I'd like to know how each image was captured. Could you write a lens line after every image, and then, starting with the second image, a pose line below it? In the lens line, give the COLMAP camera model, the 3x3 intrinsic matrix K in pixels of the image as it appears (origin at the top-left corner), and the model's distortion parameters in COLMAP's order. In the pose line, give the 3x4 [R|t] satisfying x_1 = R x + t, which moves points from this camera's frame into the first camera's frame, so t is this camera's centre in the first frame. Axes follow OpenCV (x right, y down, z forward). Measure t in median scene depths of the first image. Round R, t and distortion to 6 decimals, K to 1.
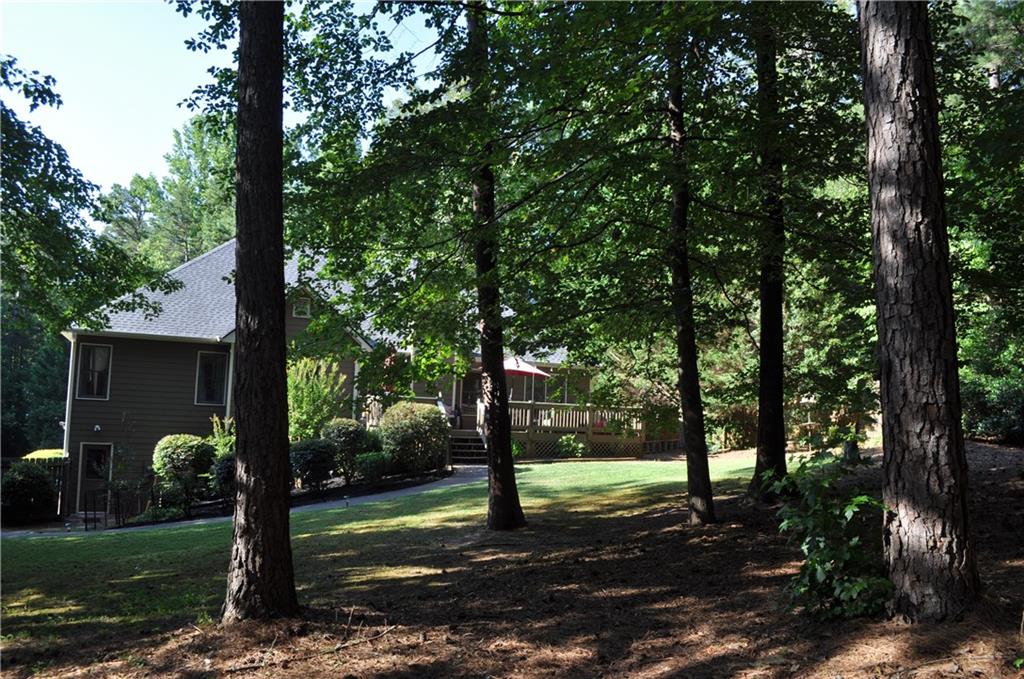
lens RADIAL K [[809.6, 0, 514.0], [0, 809.6, 346.0], [0, 0, 1]] dist [-0.079652, 0.006053]
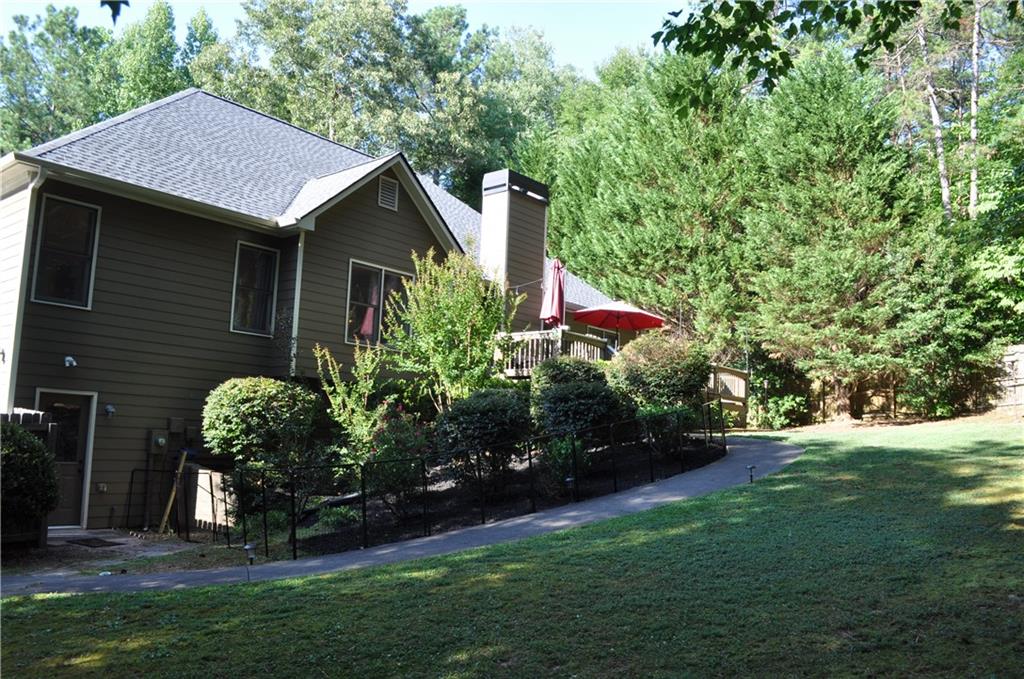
lens RADIAL K [[809.6, 0, 514.0], [0, 809.6, 346.0], [0, 0, 1]] dist [-0.079652, 0.006053]
pose [[0.898861, 0.050354, 0.435332, -0.506807], [-0.047079, 0.998723, -0.018313, 0.091997], [-0.435699, -0.004035, 0.900084, 0.427332]]
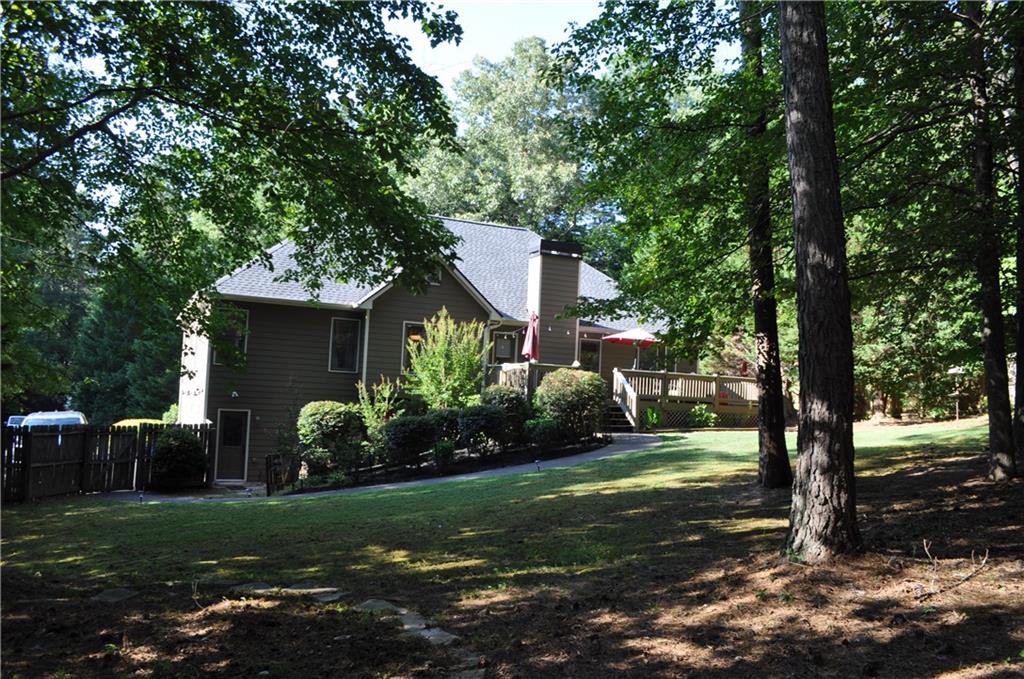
lens RADIAL K [[809.6, 0, 514.0], [0, 809.6, 346.0], [0, 0, 1]] dist [-0.079652, 0.006053]
pose [[0.999814, 0.010244, 0.016320, -0.203675], [-0.010652, 0.999628, 0.025088, 0.015677], [-0.016057, -0.025257, 0.999552, 0.002255]]
